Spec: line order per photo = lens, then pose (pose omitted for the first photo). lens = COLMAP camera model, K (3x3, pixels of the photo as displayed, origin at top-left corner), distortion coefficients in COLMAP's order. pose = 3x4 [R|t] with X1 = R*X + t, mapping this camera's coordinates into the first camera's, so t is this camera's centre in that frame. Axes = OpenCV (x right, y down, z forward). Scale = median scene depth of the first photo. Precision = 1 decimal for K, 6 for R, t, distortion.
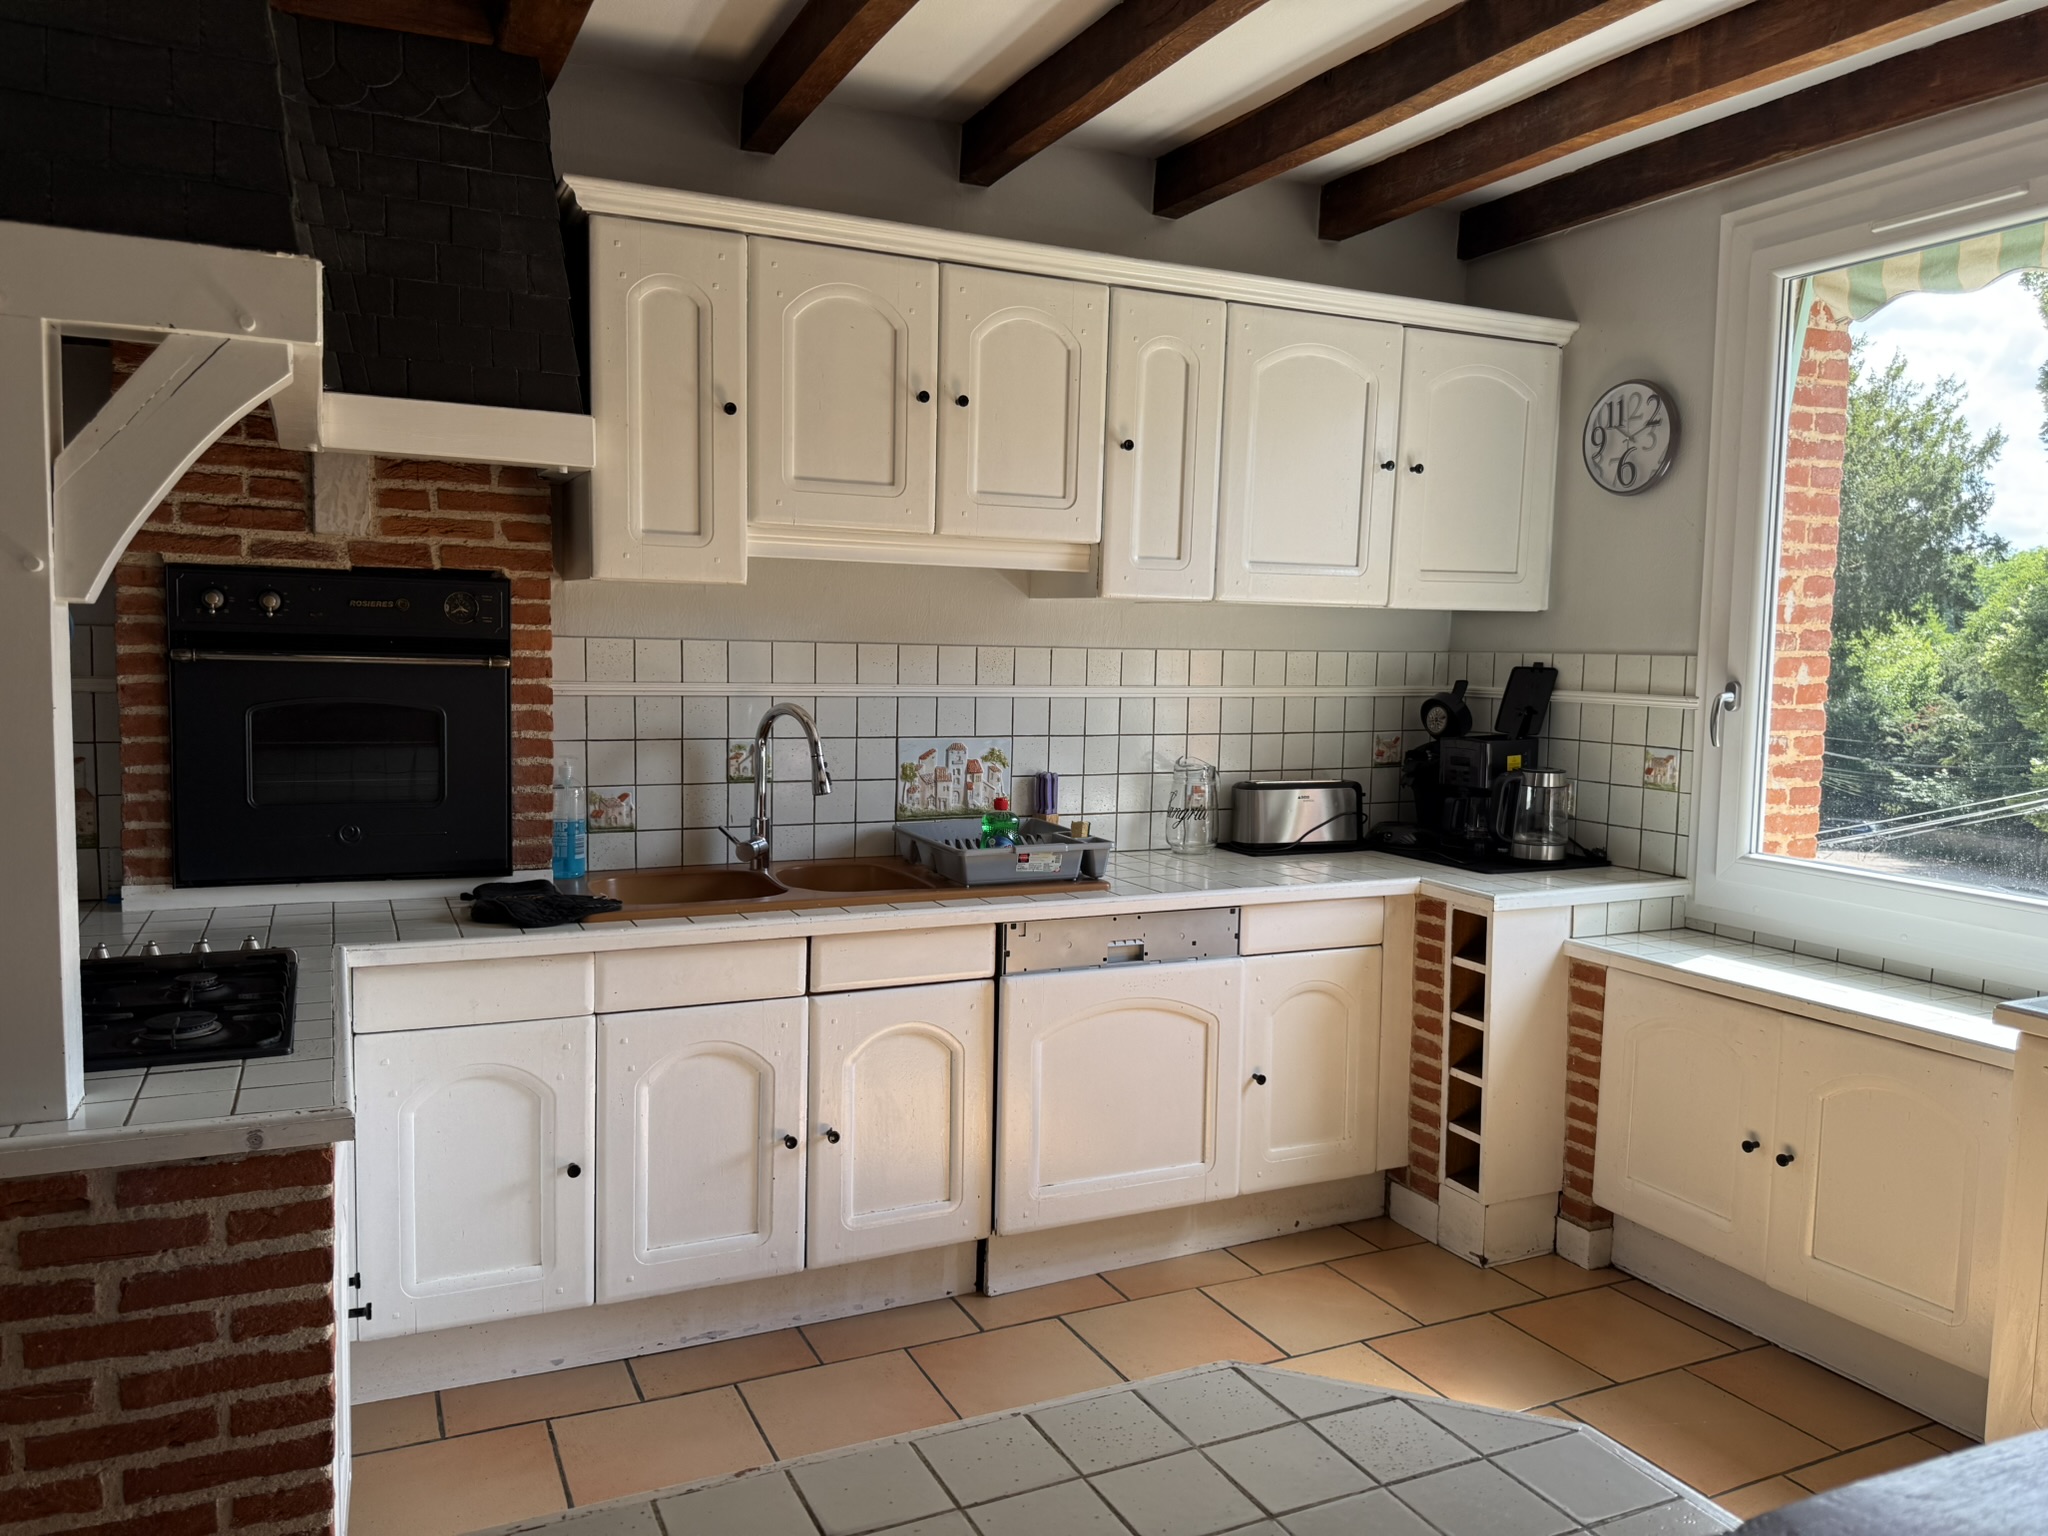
lens RADIAL K [[1453.6, 0, 1028.0], [0, 1453.6, 770.0], [0, 0, 1]] dist [-0.002840, -0.001515]
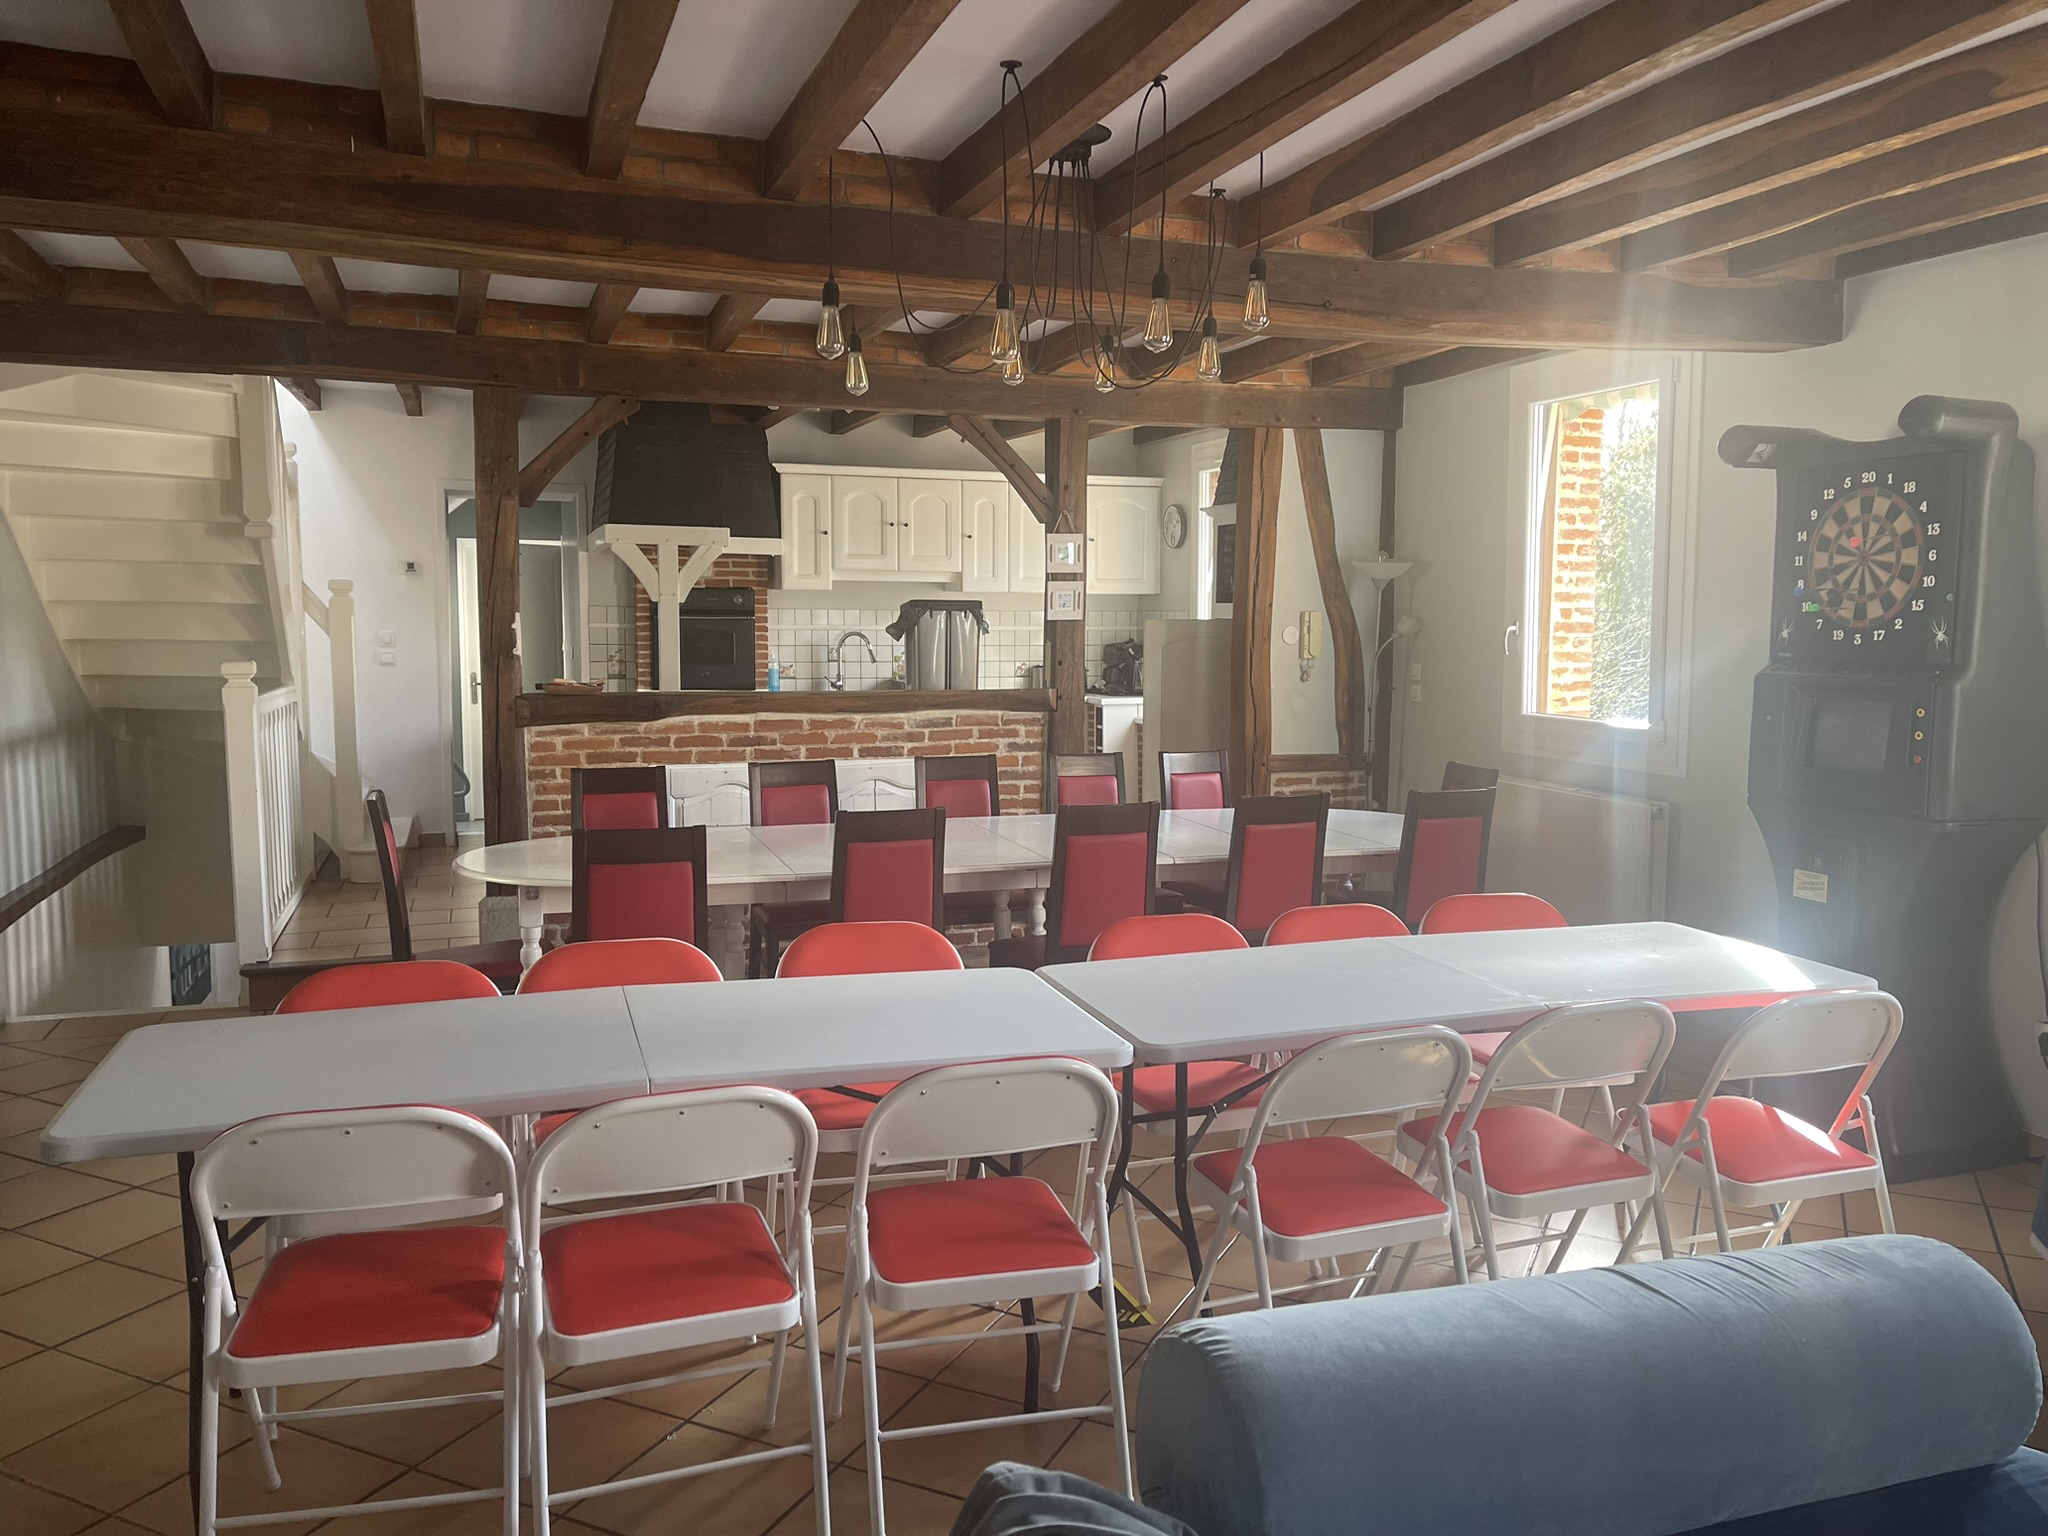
lens RADIAL K [[1562.4, 0, 1020.8], [0, 1562.4, 766.6], [0, 0, 1]] dist [0.037641, -0.018080]
pose [[0.993430, -0.001764, -0.114431, 0.547139], [0.003293, 0.999908, 0.013177, 0.188460], [0.114397, -0.013468, 0.993344, -2.106166]]
